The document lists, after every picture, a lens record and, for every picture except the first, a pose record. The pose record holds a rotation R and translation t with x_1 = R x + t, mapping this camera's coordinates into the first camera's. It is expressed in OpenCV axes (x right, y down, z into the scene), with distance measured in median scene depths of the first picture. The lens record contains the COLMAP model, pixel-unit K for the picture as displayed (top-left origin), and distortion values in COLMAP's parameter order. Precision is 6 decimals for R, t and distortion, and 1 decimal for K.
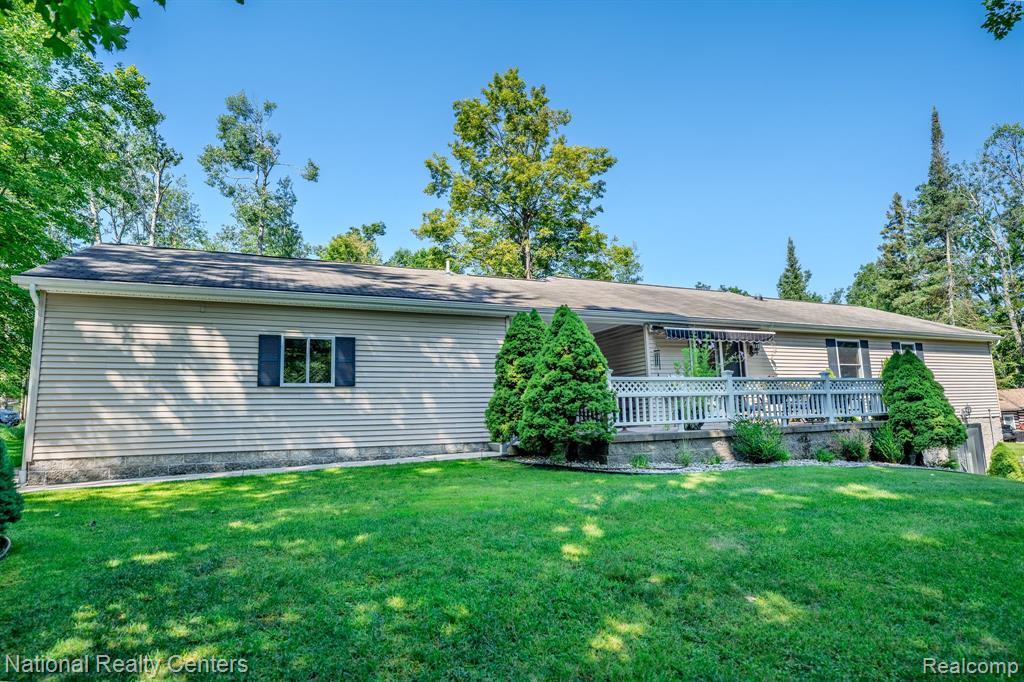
lens RADIAL K [[597.1, 0, 517.2], [0, 597.1, 342.9], [0, 0, 1]] dist [-0.062824, 0.044791]
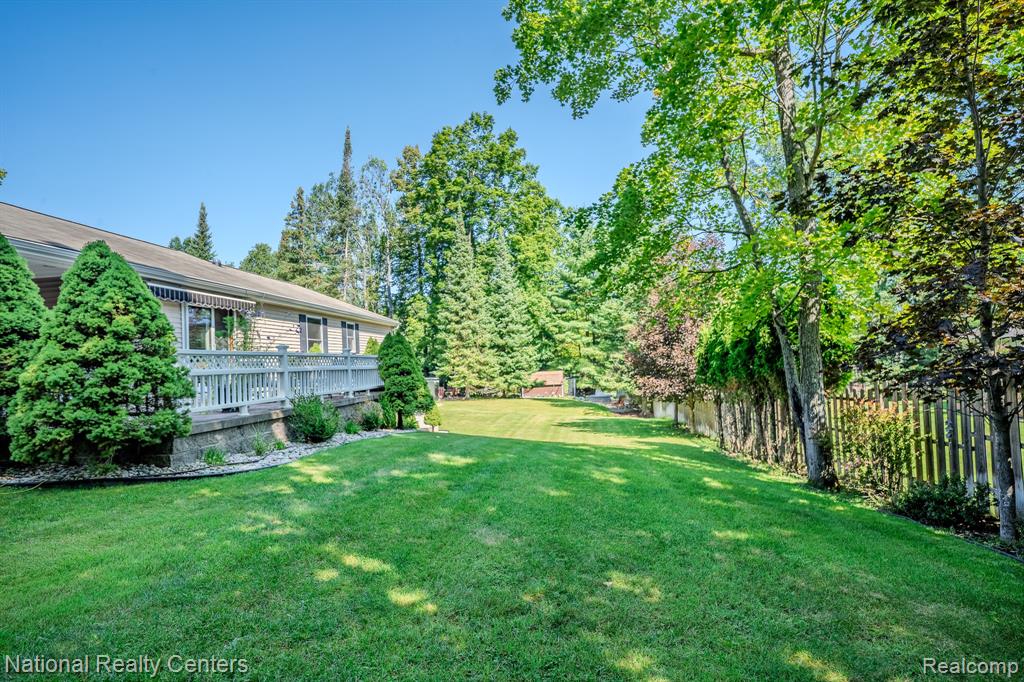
lens RADIAL K [[562.5, 0, 512.0], [0, 562.5, 341.0], [0, 0, 1]] dist [-0.050993, 0.035411]
pose [[0.510373, 0.040472, 0.859000, -0.225168], [-0.084927, 0.996381, 0.003515, 0.008412], [-0.855749, -0.074746, 0.511963, 0.280996]]
